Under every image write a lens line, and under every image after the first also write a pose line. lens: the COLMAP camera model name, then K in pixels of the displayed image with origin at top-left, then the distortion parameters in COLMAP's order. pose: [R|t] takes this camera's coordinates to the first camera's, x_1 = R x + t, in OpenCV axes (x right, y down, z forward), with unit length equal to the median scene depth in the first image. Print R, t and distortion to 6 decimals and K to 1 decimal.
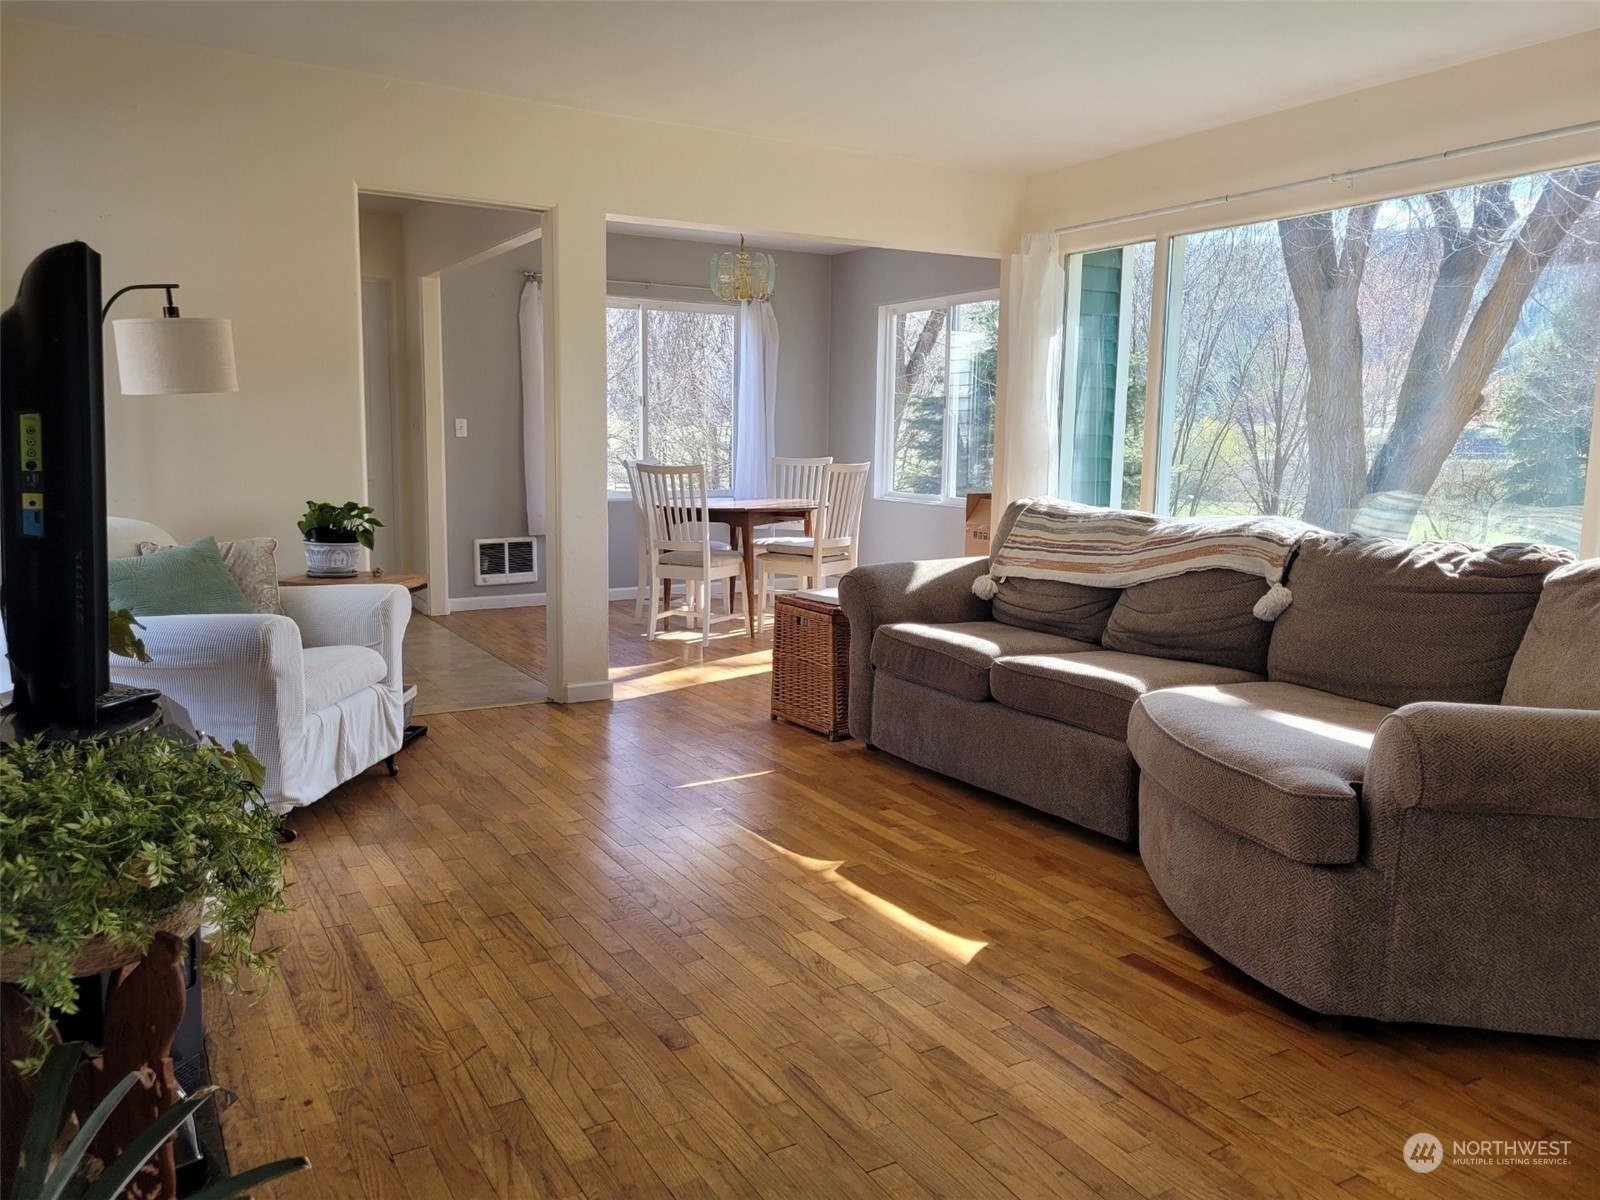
lens RADIAL K [[1196.1, 0, 800.9], [0, 1196.1, 605.2], [0, 0, 1]] dist [0.008565, 0.000672]
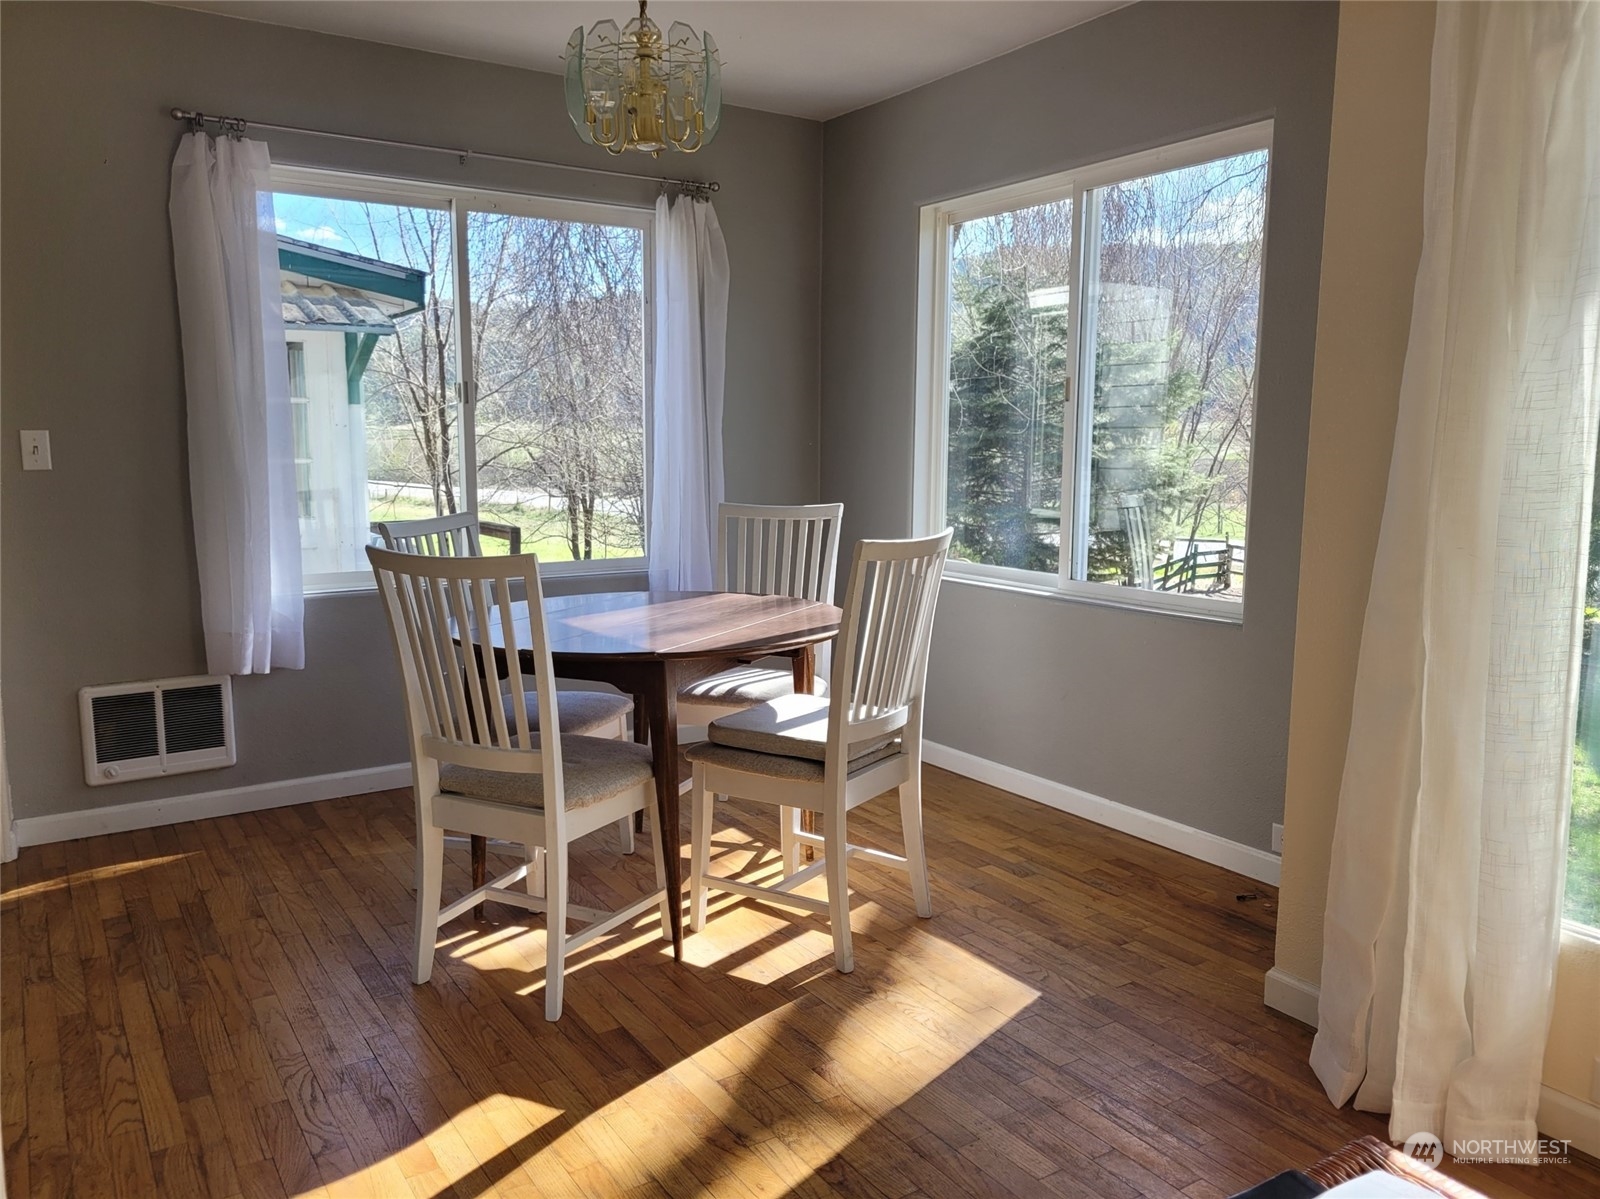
lens RADIAL K [[1196.1, 0, 800.5], [0, 1196.1, 594.1], [0, 0, 1]] dist [0.008565, 0.000672]
pose [[0.998904, -0.013812, 0.044729, -0.013631], [0.014232, 0.999857, -0.009086, -0.083096], [-0.044597, 0.009713, 0.998958, 0.519068]]
